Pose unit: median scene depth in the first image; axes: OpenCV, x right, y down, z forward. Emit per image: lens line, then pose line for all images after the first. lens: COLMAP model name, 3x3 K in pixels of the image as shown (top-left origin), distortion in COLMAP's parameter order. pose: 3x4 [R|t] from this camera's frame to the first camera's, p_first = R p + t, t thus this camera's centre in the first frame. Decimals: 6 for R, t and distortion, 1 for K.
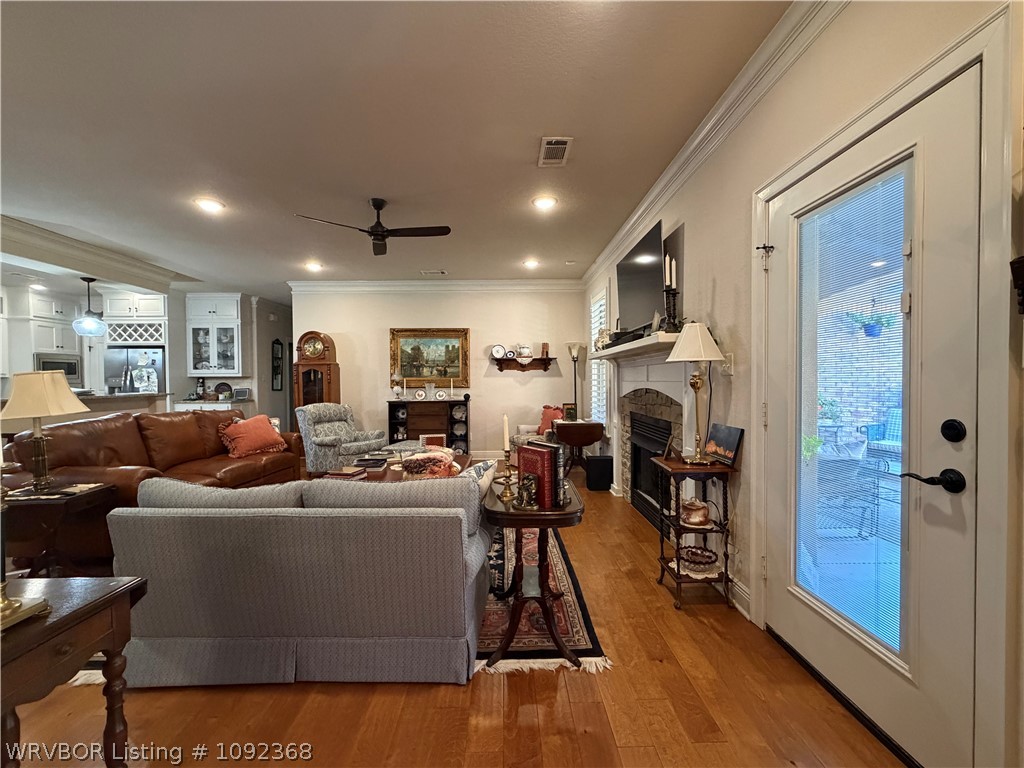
lens RADIAL K [[425.3, 0, 512.9], [0, 425.3, 387.0], [0, 0, 1]] dist [-0.000275, -0.000545]
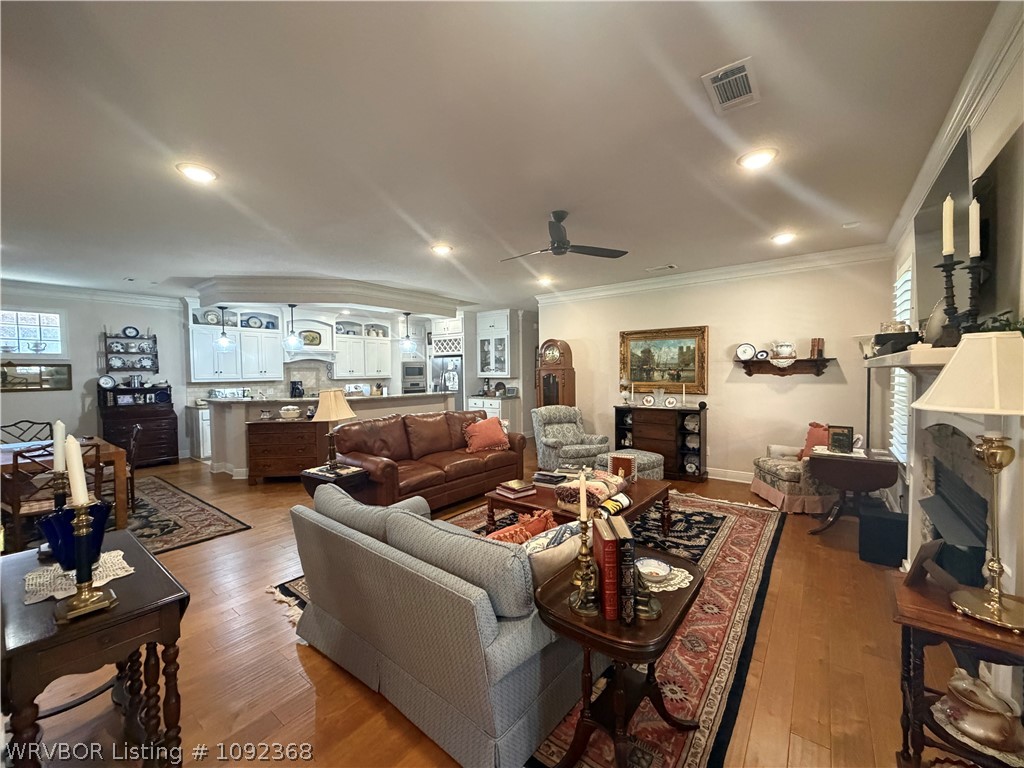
lens RADIAL K [[406.7, 0, 511.2], [0, 406.7, 386.2], [0, 0, 1]] dist [-0.003566, 0.000024]
pose [[0.779257, 0.021848, -0.626323, 0.102251], [-0.006907, 0.999631, 0.026276, -0.033658], [0.626666, -0.016150, 0.779121, 0.104704]]
